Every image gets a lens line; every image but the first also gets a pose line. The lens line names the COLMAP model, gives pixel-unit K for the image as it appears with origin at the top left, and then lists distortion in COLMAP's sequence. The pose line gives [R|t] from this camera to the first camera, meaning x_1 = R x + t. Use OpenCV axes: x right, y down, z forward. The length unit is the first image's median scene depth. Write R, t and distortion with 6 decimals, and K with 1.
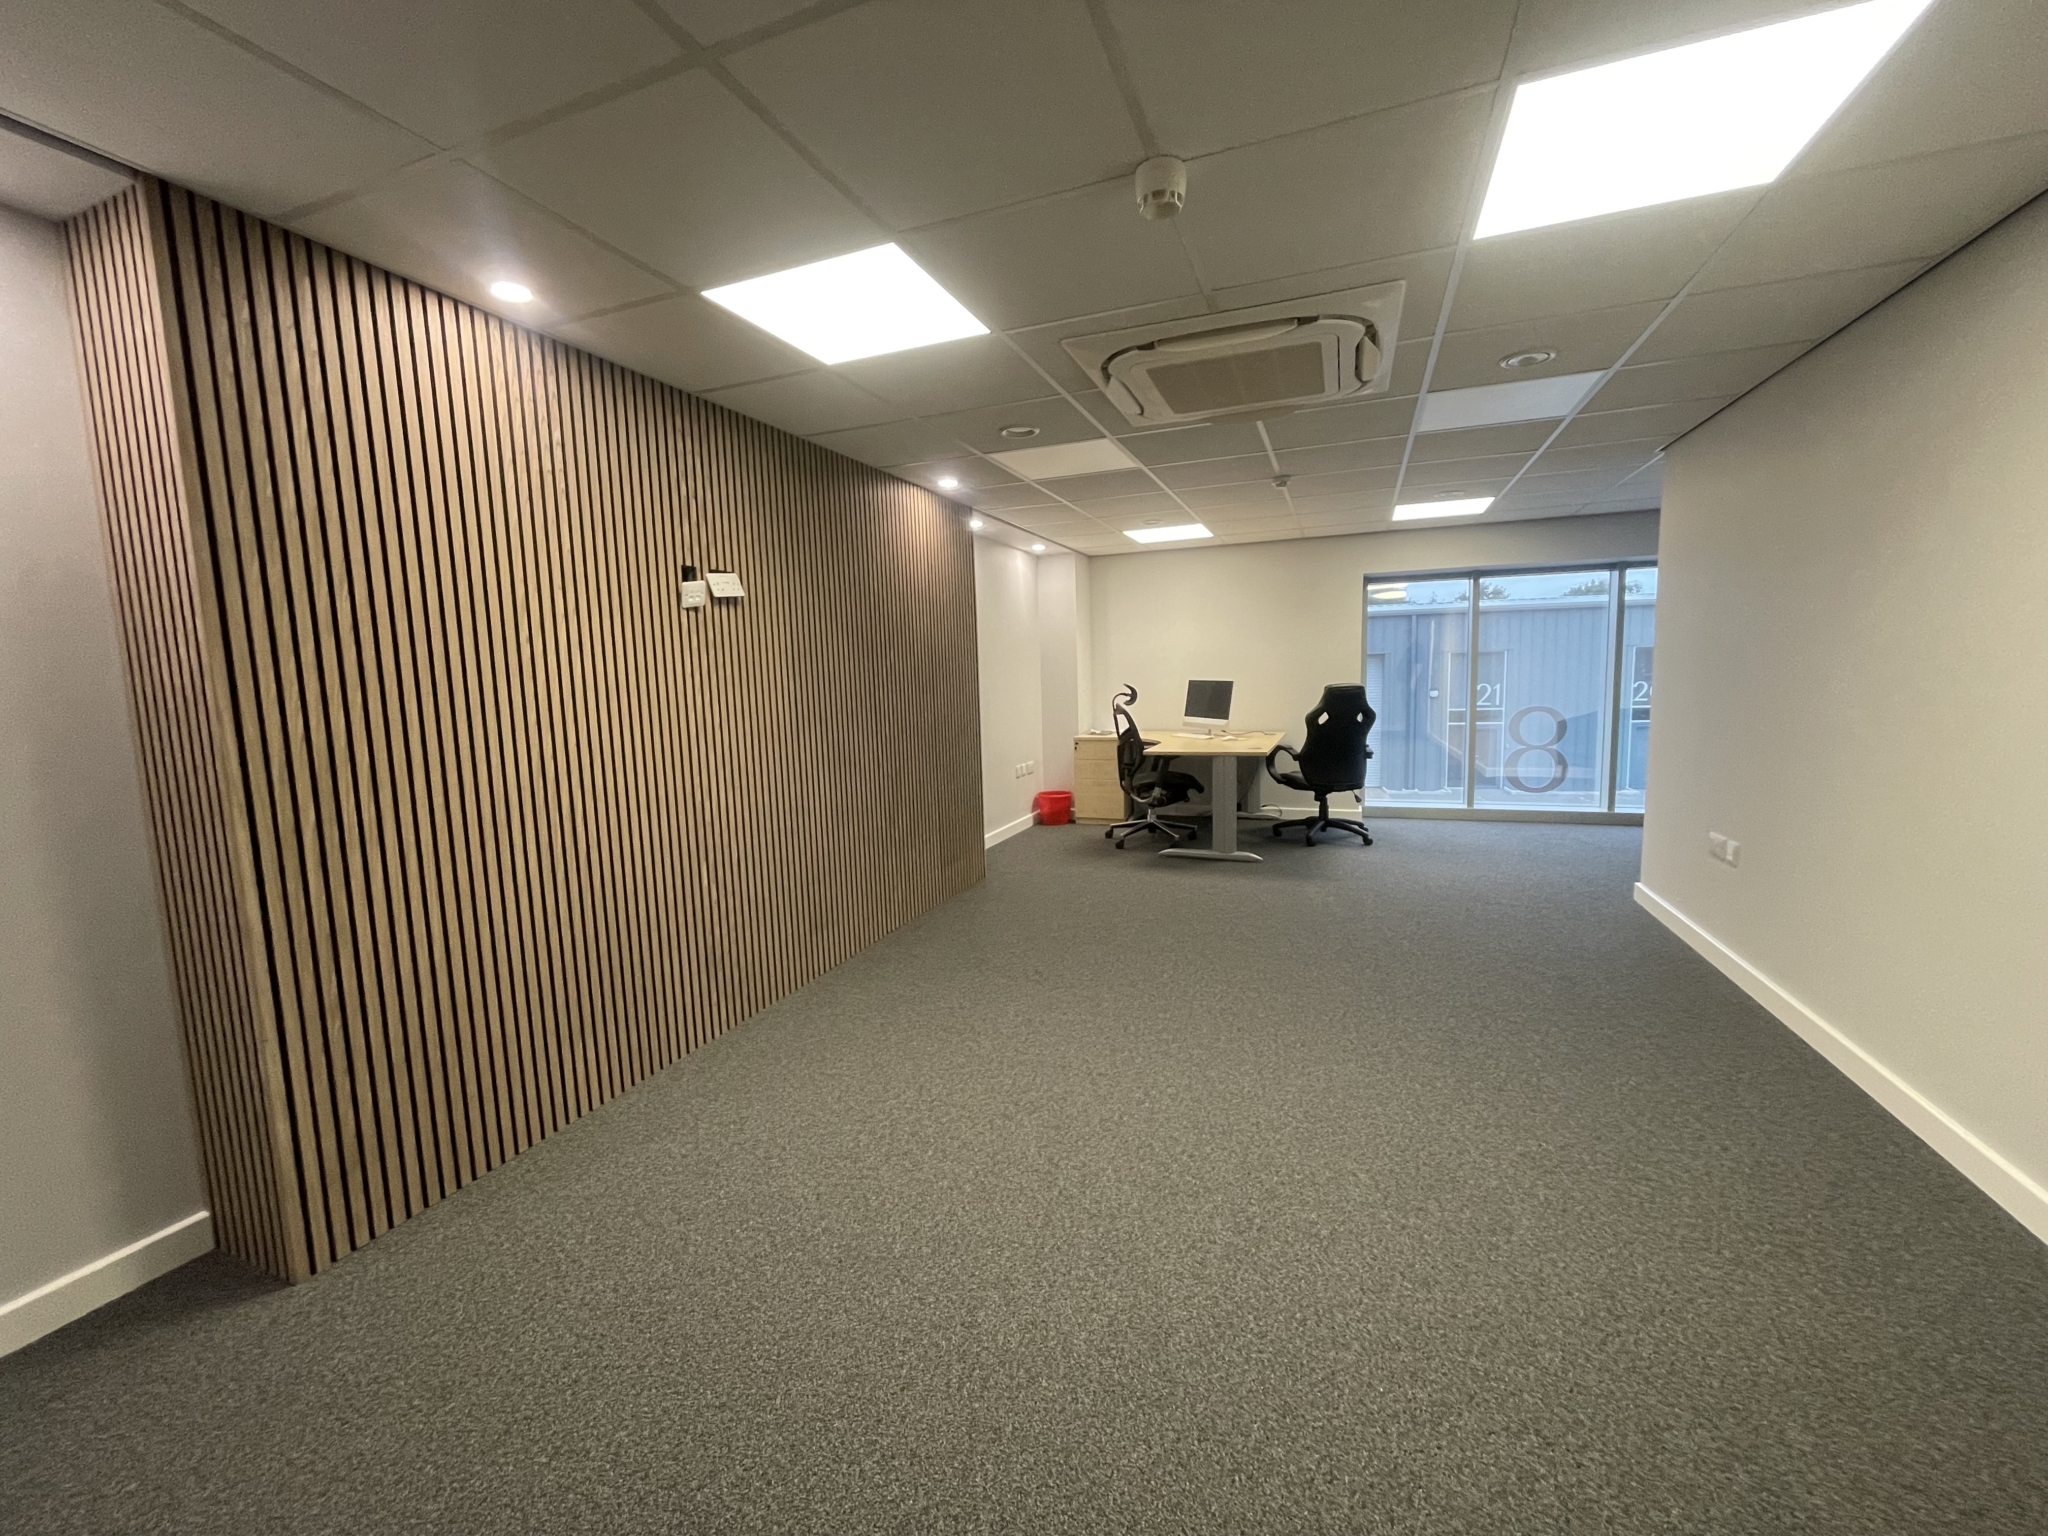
lens RADIAL K [[822.7, 0, 1029.7], [0, 822.7, 763.8], [0, 0, 1]] dist [-0.000329, -0.000018]
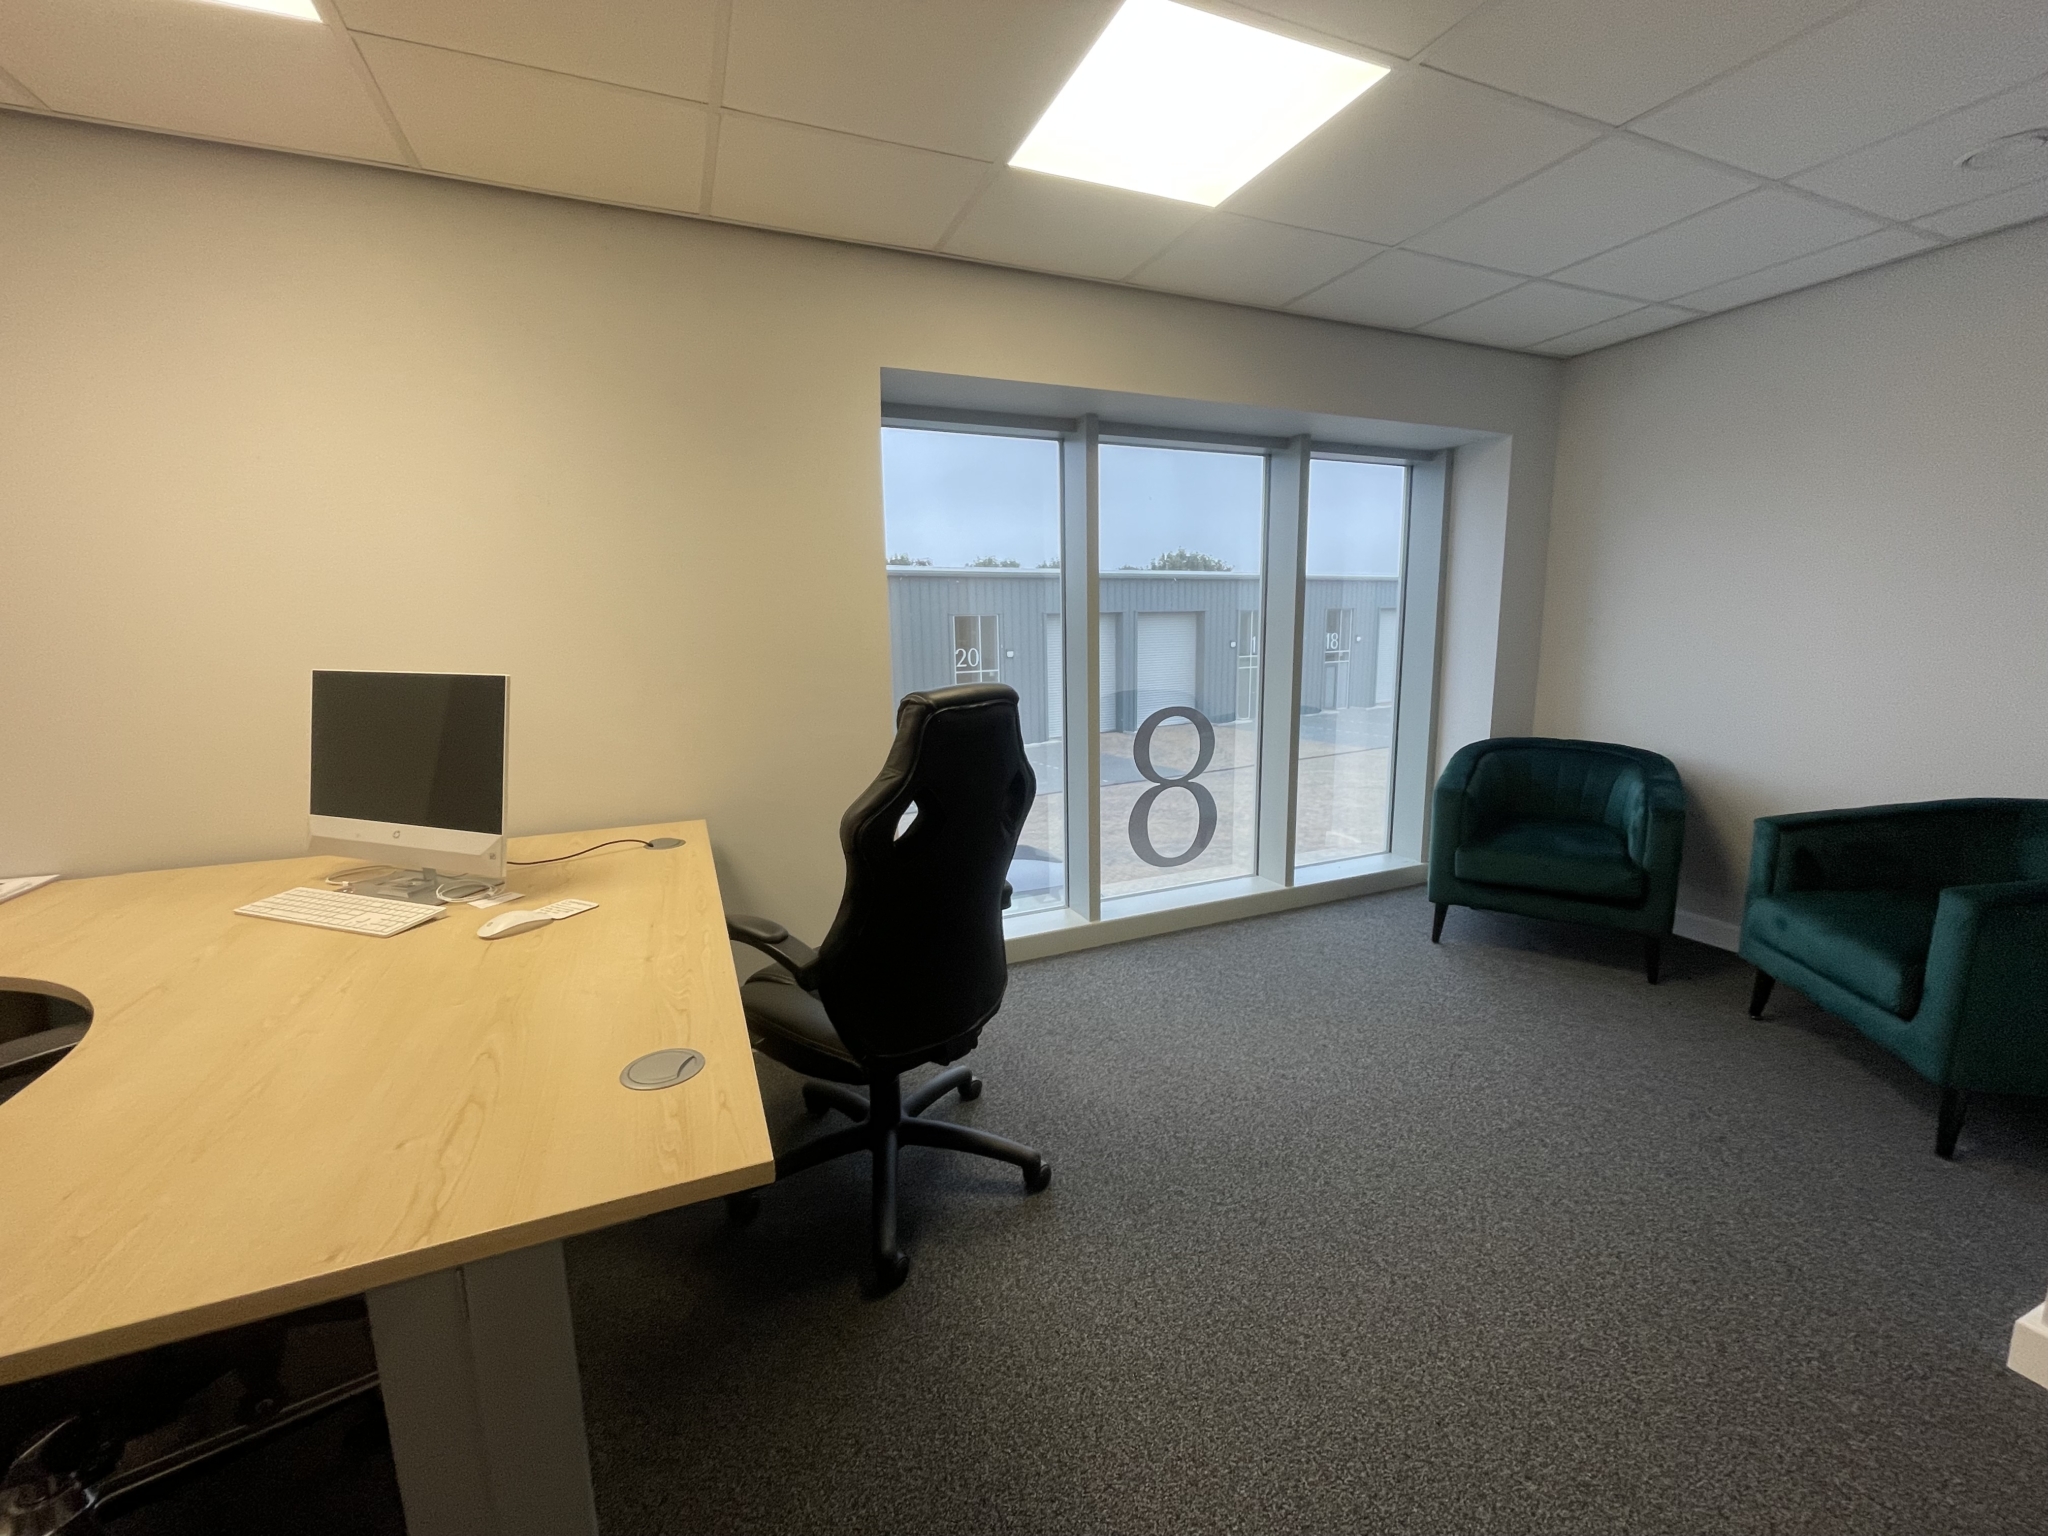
lens RADIAL K [[822.7, 0, 1030.7], [0, 822.7, 757.4], [0, 0, 1]] dist [-0.000329, -0.000018]
pose [[0.729979, -0.089820, 0.677541, 0.205742], [0.067826, 0.995954, 0.058956, -0.085967], [-0.680095, 0.002918, 0.733118, 0.764450]]
